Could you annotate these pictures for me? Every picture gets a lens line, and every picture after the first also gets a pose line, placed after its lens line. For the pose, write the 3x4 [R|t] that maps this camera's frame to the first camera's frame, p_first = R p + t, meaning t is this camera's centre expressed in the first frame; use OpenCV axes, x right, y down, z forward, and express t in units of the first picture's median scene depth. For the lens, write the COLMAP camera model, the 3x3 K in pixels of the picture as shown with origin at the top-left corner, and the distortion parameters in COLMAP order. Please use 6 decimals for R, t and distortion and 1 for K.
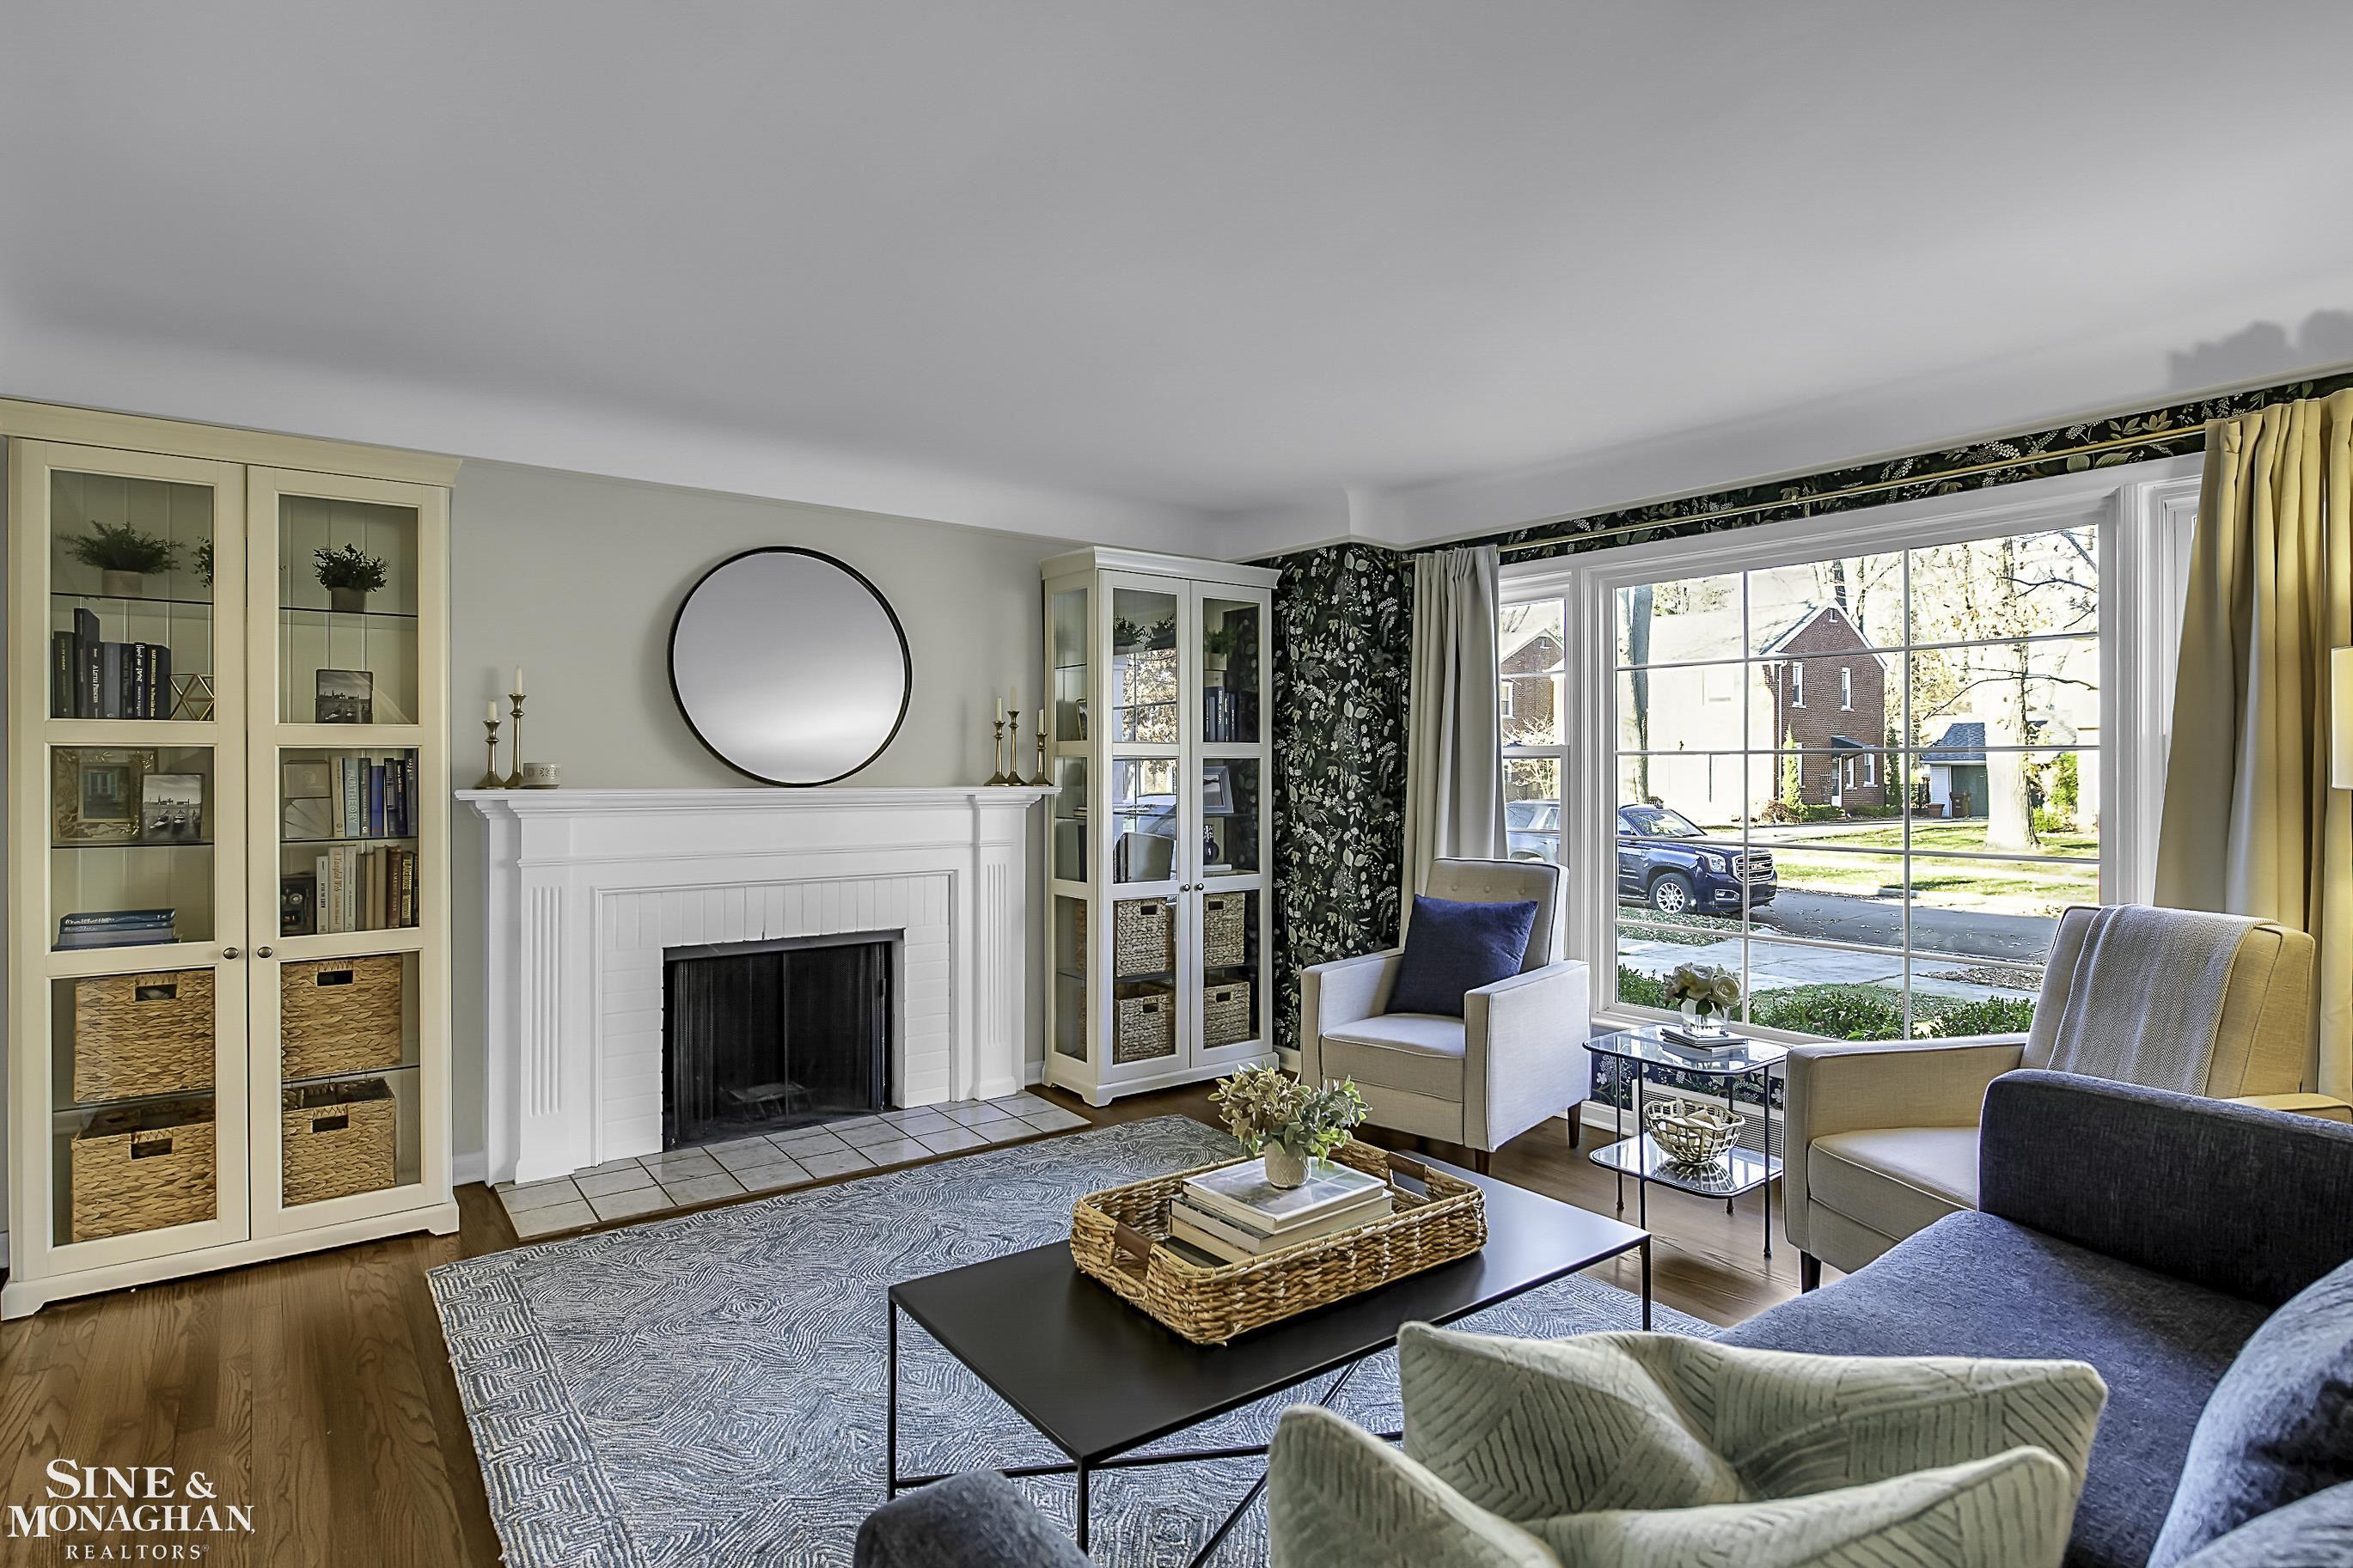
lens RADIAL K [[1190.4, 0, 1184.6], [0, 1190.4, 770.0], [0, 0, 1]] dist [-0.004466, -0.000830]
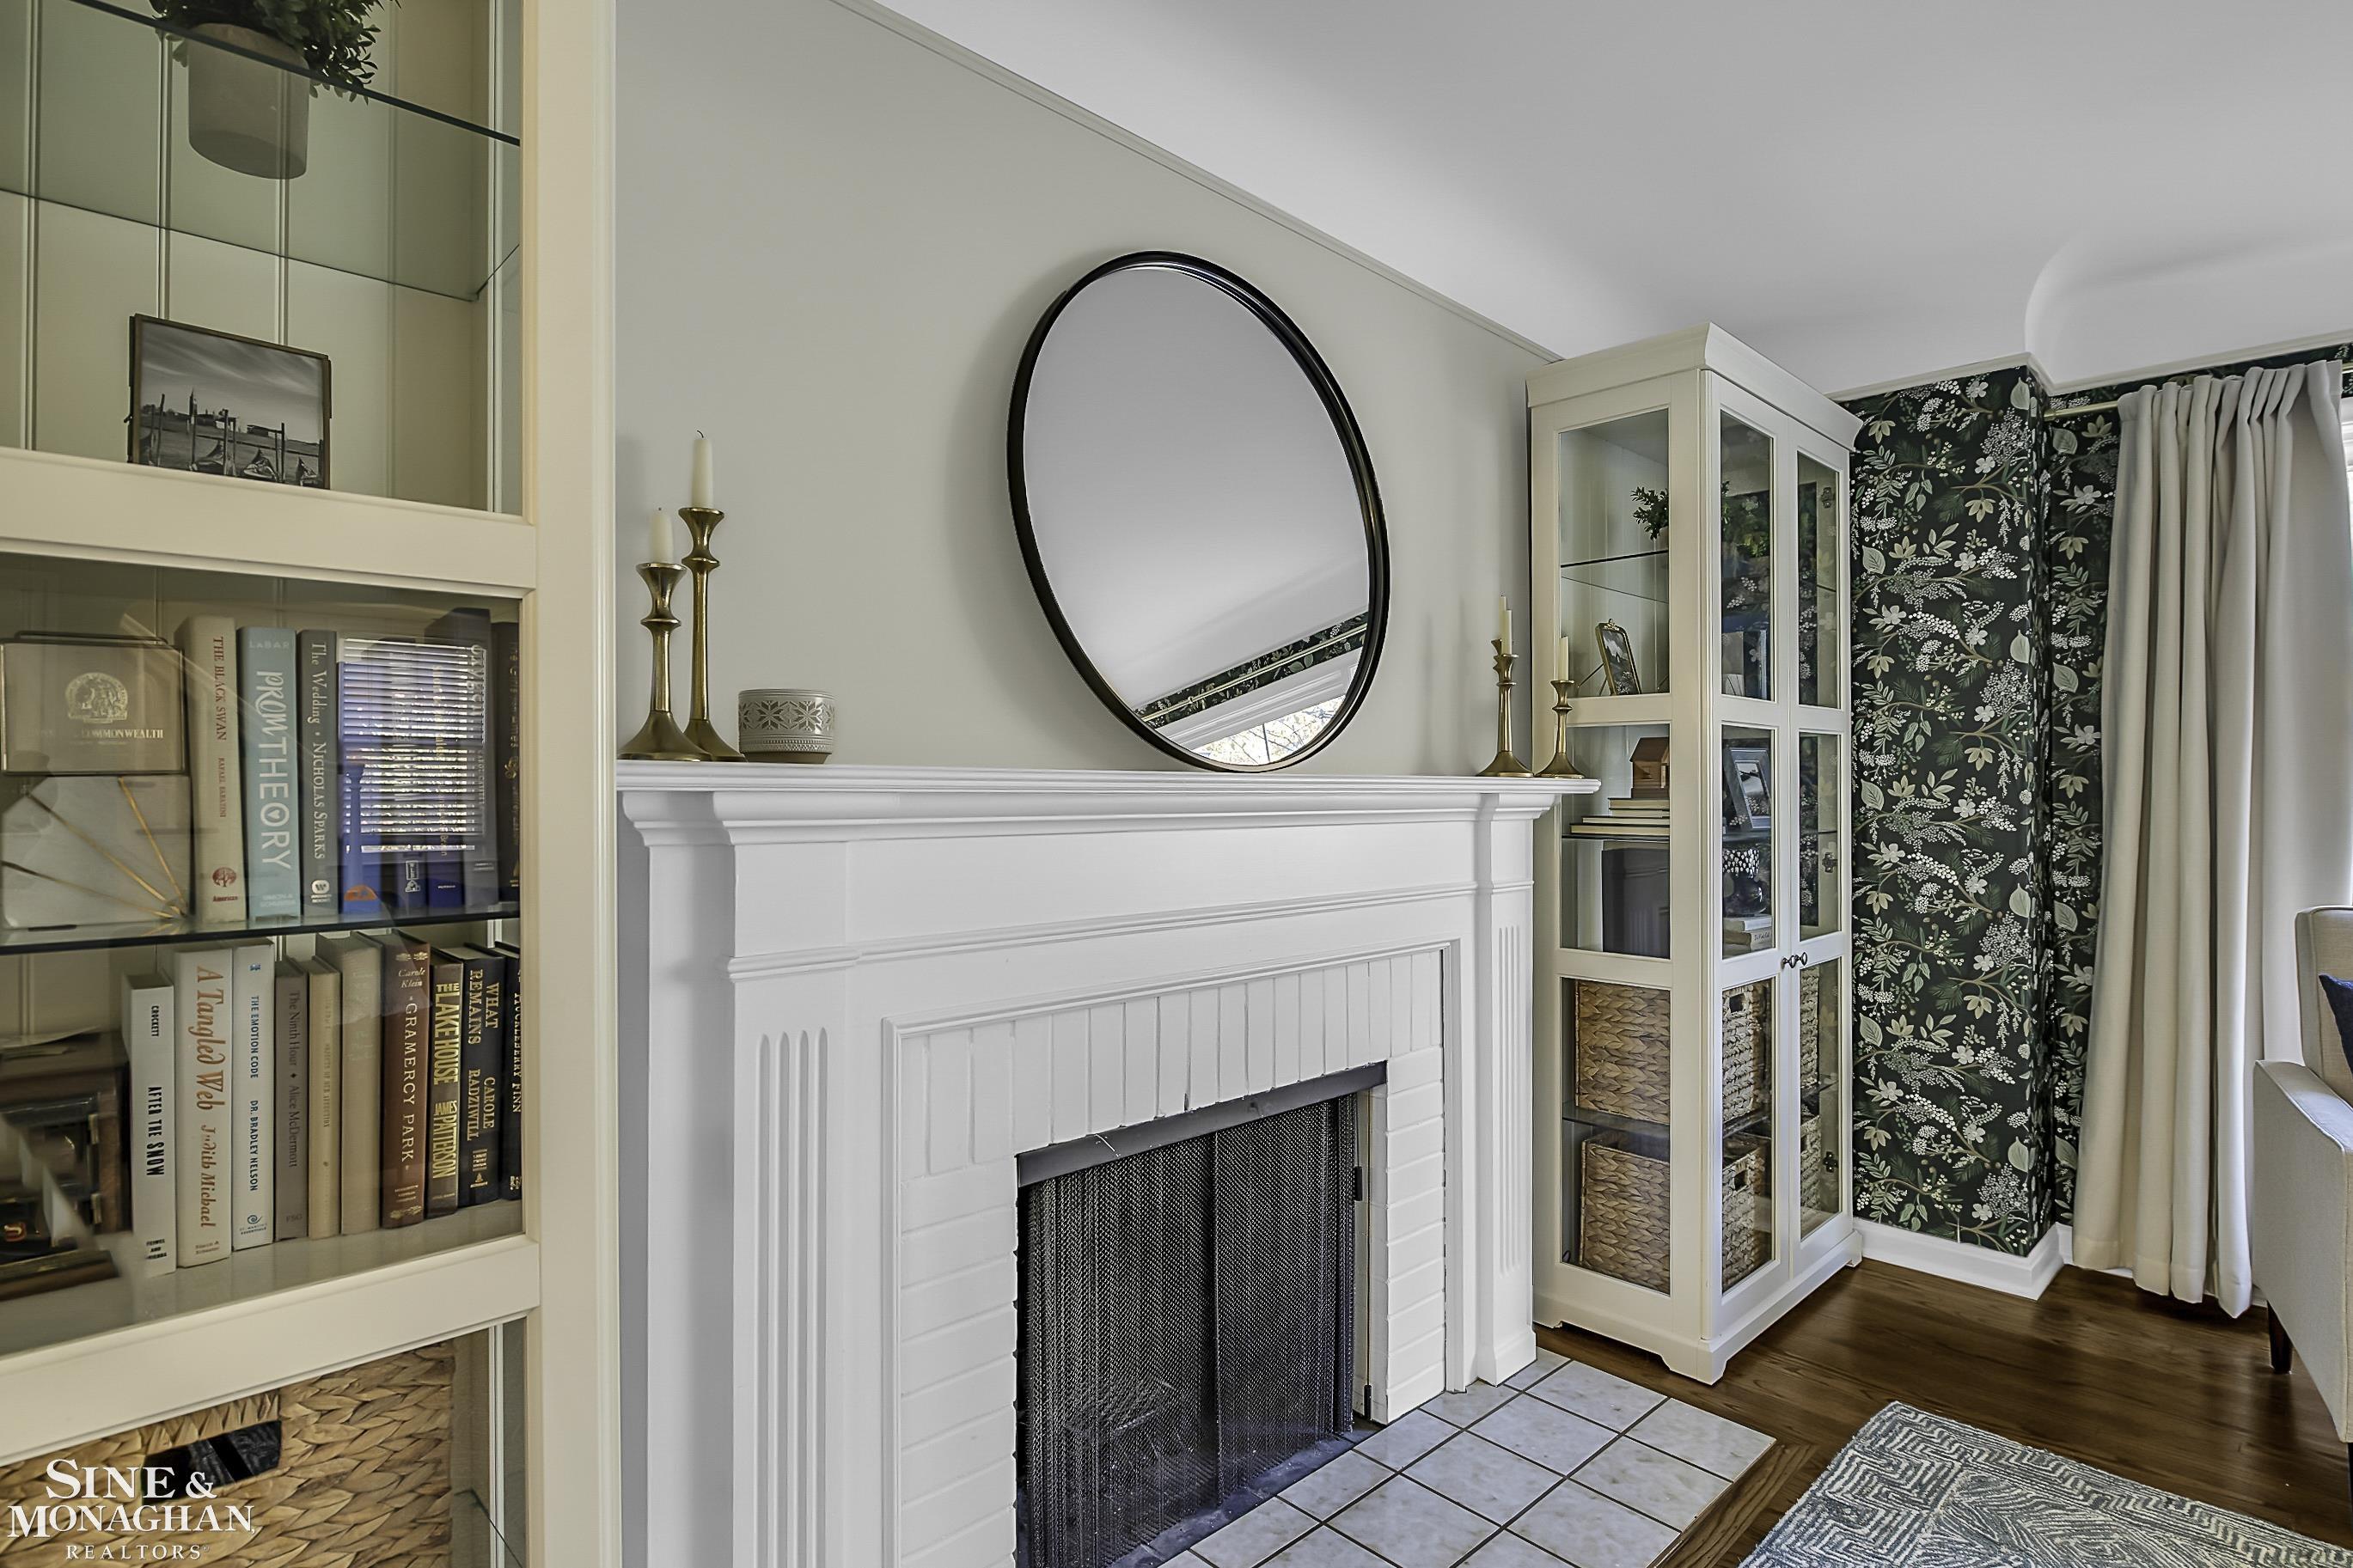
lens RADIAL K [[1212.6, 0, 1176.5], [0, 1212.6, 784.0], [0, 0, 1]] dist [-0.008271, -0.001143]
pose [[0.993215, 0.003035, 0.116253, -0.370251], [-0.002946, 0.999995, -0.000937, 0.017777], [-0.116255, 0.000588, 0.993219, 0.492365]]
